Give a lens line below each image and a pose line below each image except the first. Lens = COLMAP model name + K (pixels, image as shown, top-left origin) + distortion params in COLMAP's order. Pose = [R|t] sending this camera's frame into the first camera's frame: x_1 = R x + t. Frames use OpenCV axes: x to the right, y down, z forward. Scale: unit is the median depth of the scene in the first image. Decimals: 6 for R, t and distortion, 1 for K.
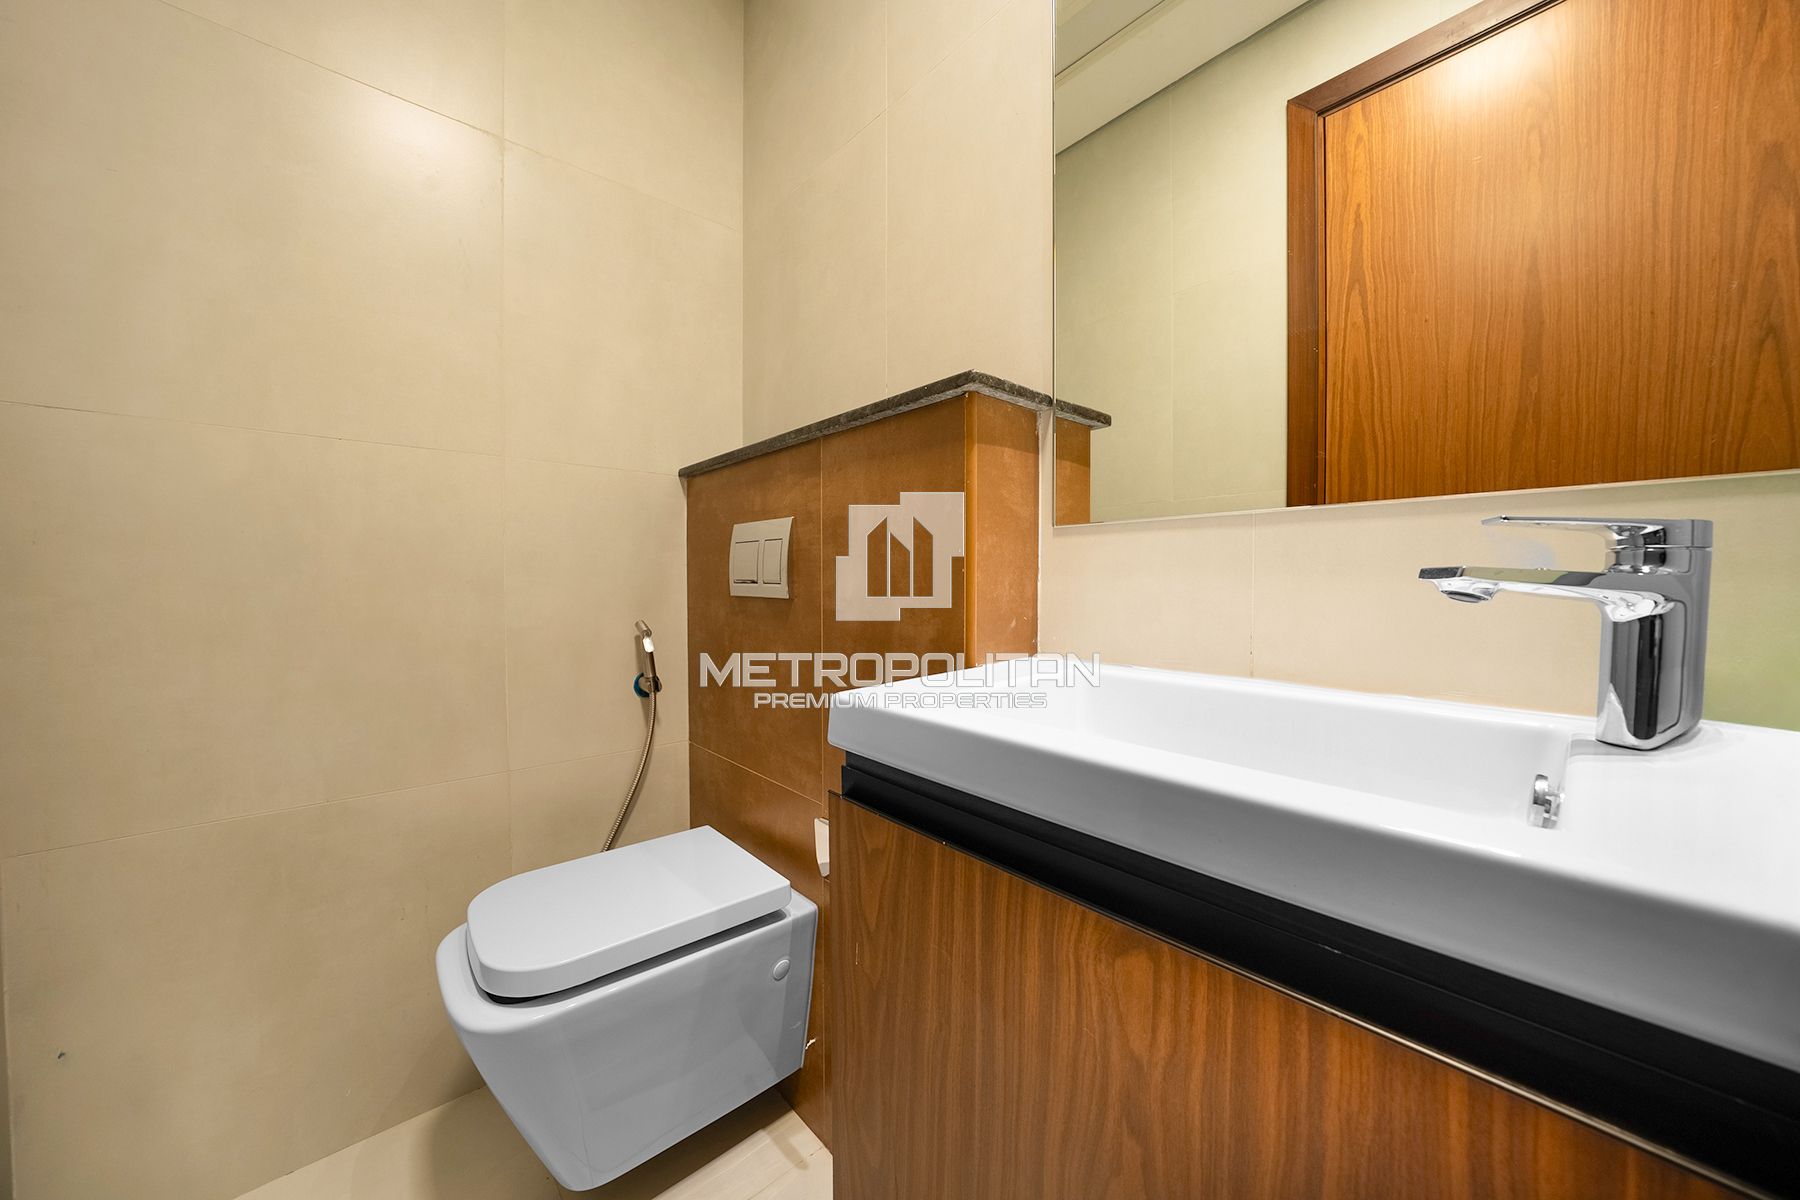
lens RADIAL K [[617.4, 0, 896.8], [0, 617.4, 608.4], [0, 0, 1]] dist [-0.026677, -0.000037]
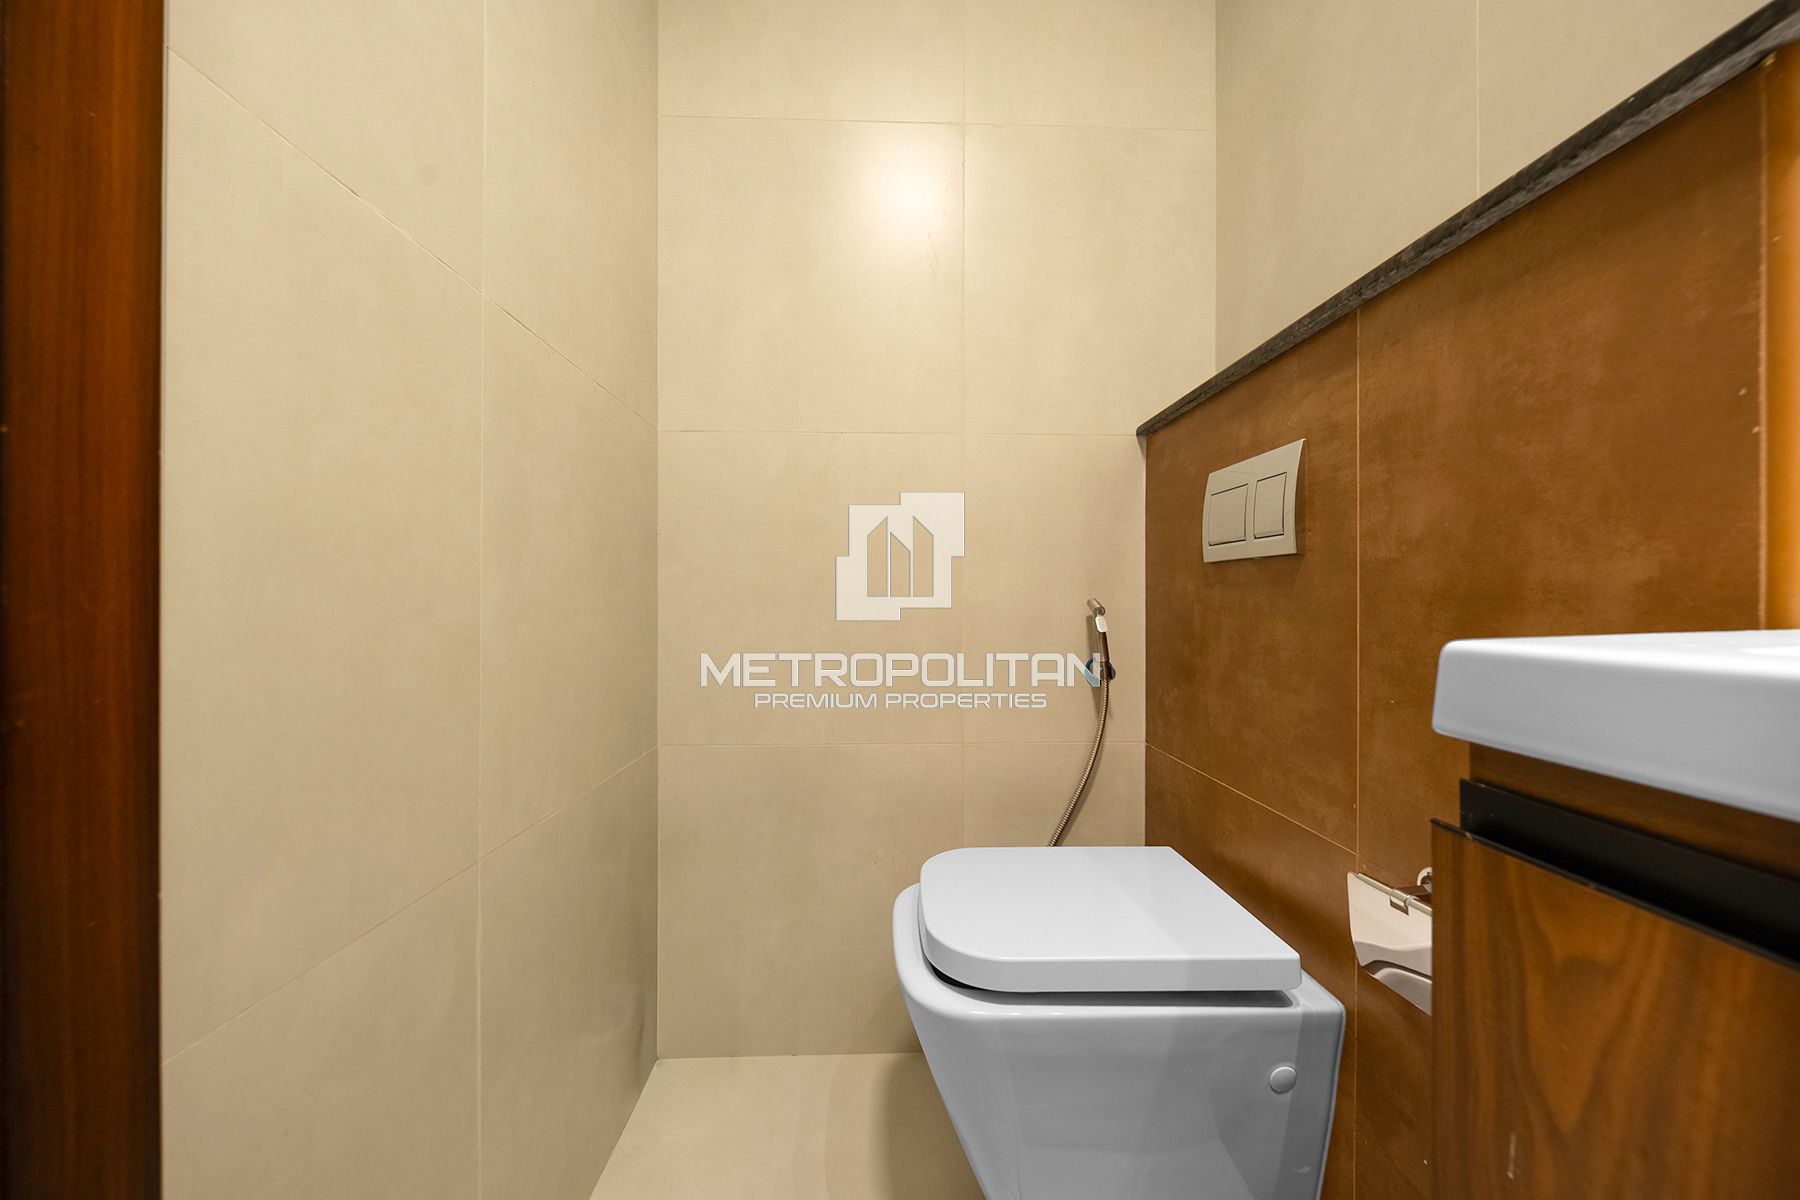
lens RADIAL K [[626.4, 0, 887.4], [0, 626.4, 594.5], [0, 0, 1]] dist [-0.007513, 0.000008]
pose [[0.763173, -0.004841, -0.646176, -0.068916], [-0.023793, 0.999083, -0.035585, 0.069112], [0.645755, 0.042532, 0.762359, 0.135167]]
